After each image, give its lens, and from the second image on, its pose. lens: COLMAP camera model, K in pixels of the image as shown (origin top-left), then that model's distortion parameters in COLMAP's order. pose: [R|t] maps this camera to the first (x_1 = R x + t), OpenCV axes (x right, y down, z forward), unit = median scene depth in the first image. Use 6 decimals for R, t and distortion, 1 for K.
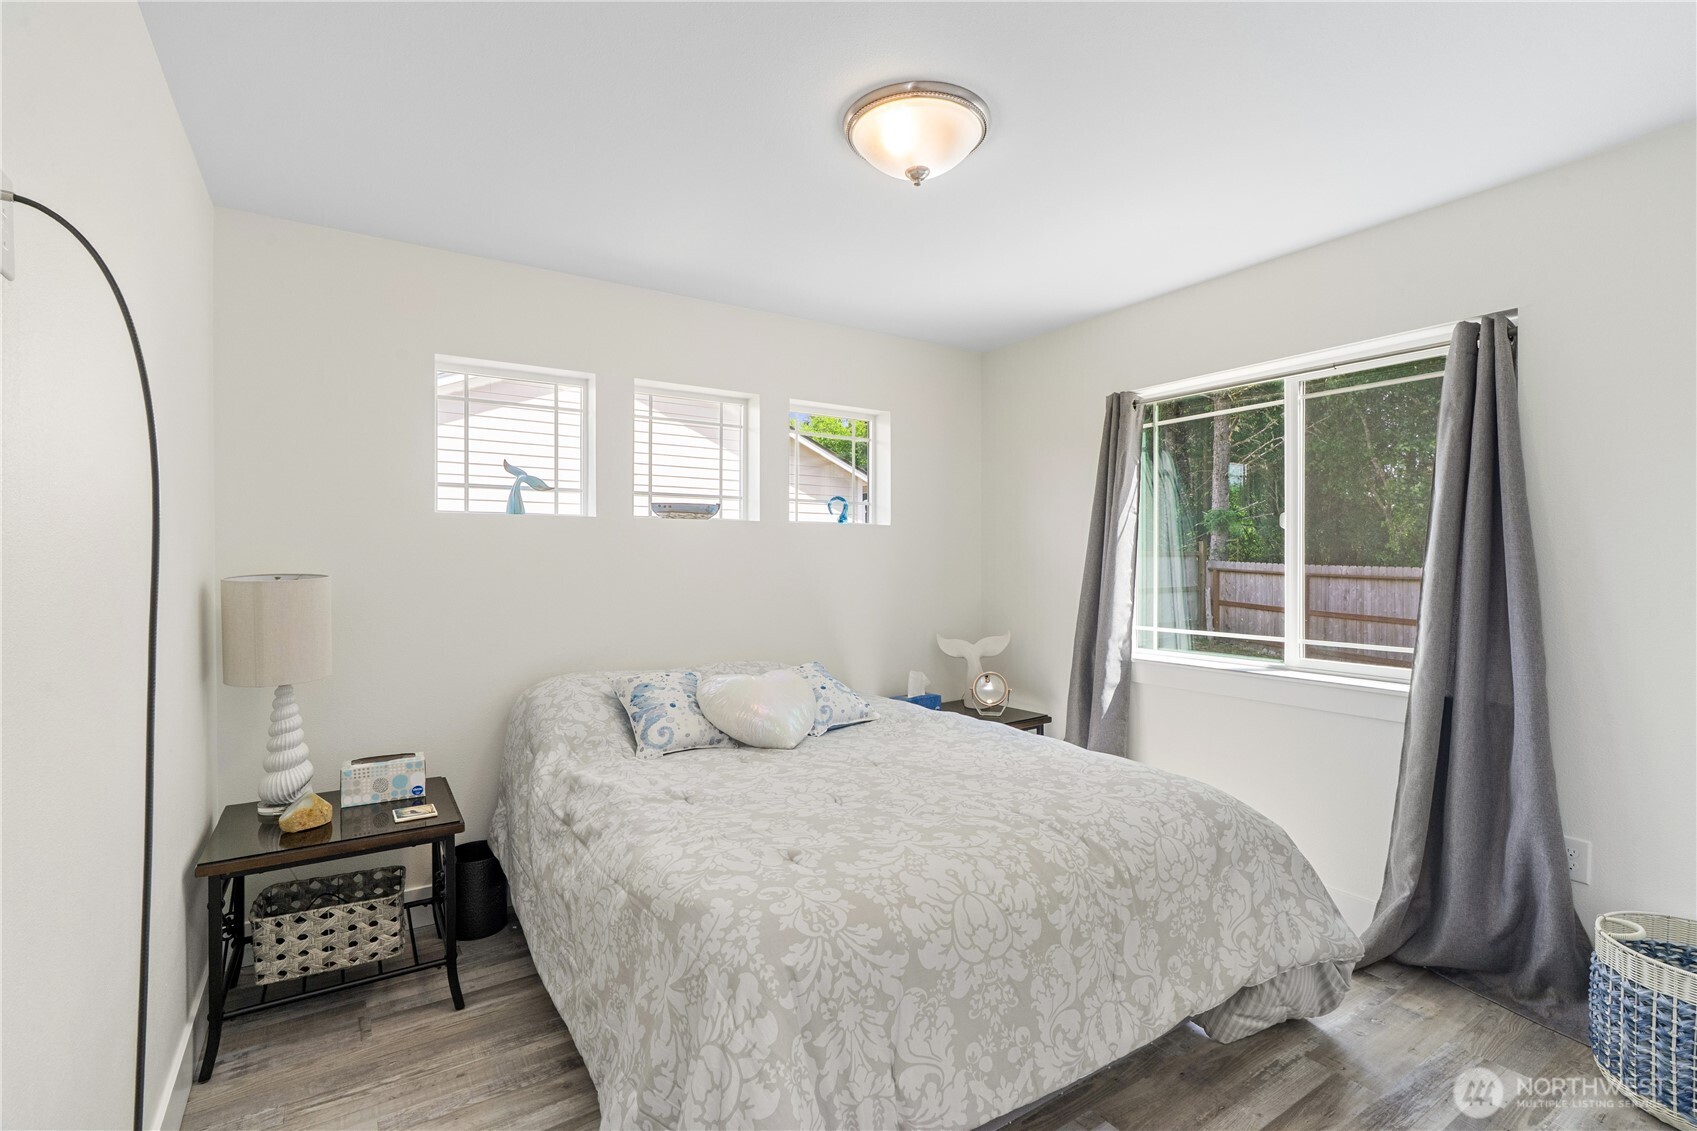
lens RADIAL K [[772.3, 0, 840.7], [0, 772.3, 557.3], [0, 0, 1]] dist [0.000186, -0.000150]
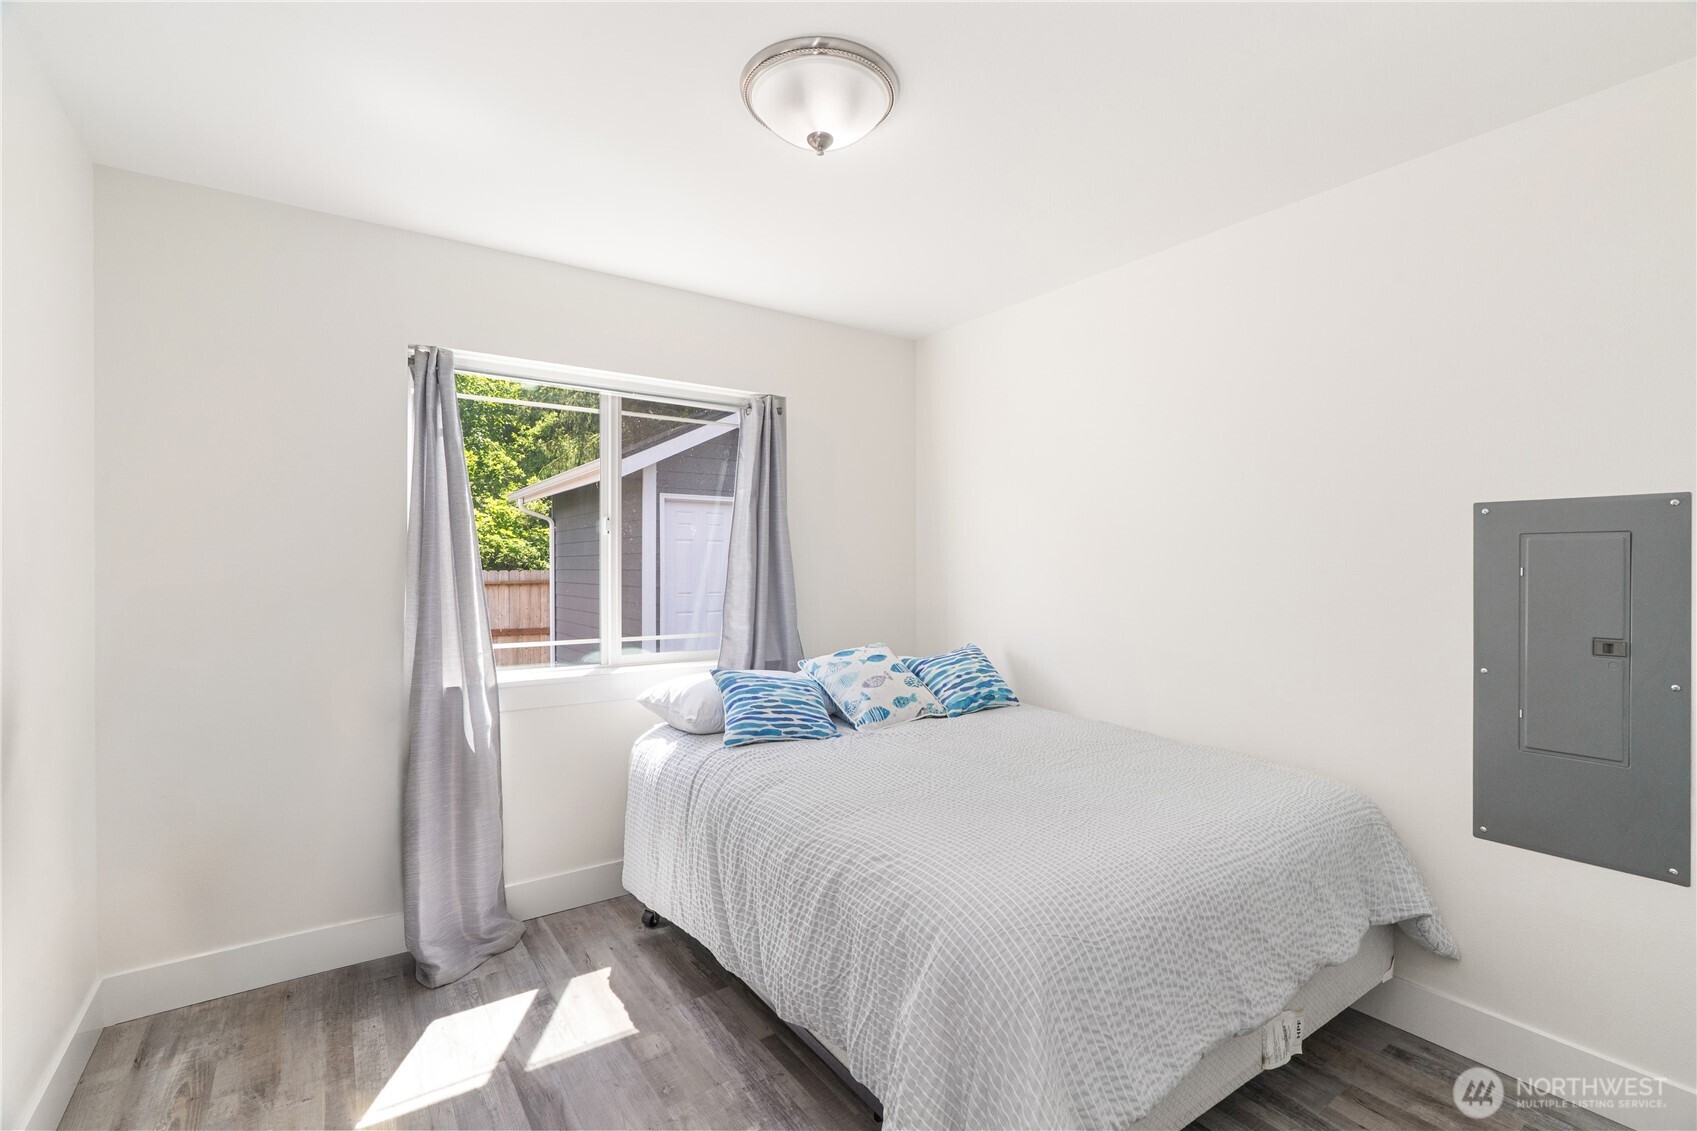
lens RADIAL K [[772.3, 0, 847.0], [0, 772.3, 567.1], [0, 0, 1]] dist [0.000186, -0.000150]
pose [[-0.059410, -0.004763, 0.998222, -0.499439], [0.007888, 0.999955, 0.005241, 0.004403], [-0.998202, 0.008185, -0.059370, 0.766886]]
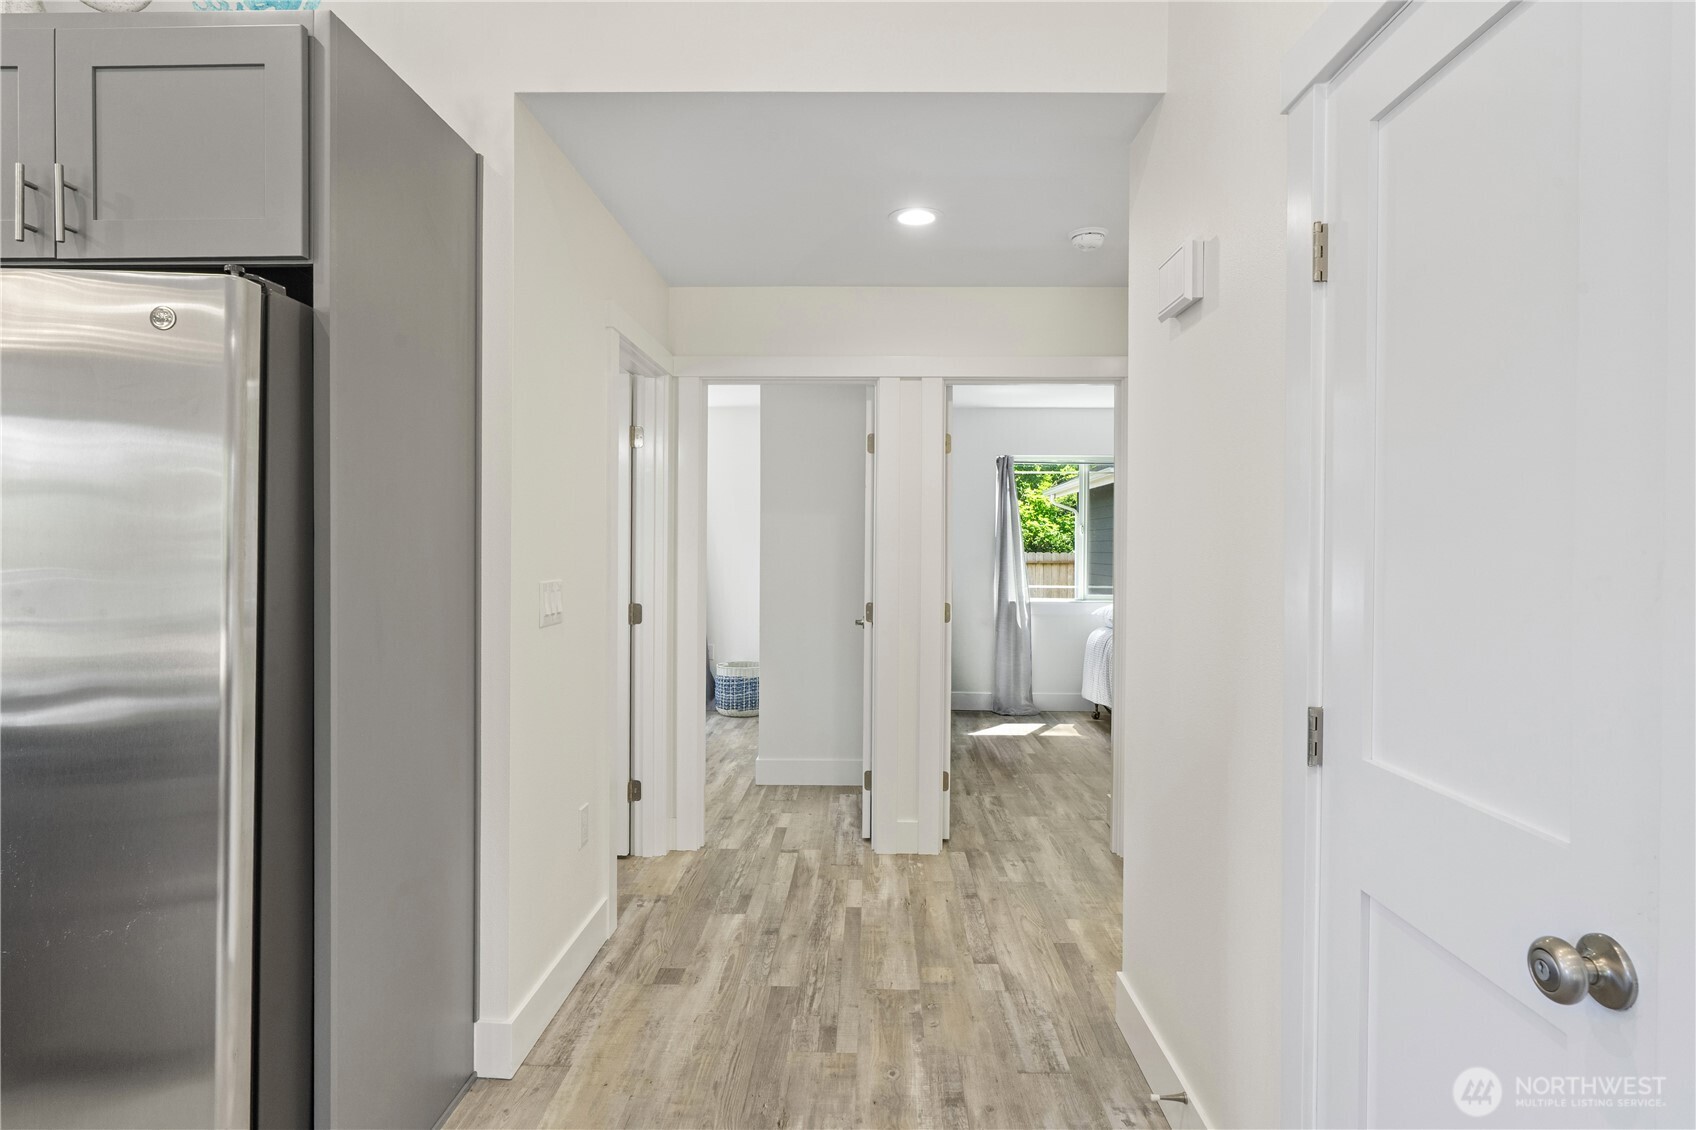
lens RADIAL K [[863.7, 0, 848.8], [0, 863.7, 558.6], [0, 0, 1]] dist [-0.004912, -0.000245]
pose [[0.548554, -0.010928, 0.836044, -1.820043], [0.000080, 0.999915, 0.013017, -0.002402], [-0.836115, -0.007074, 0.548508, 0.242417]]
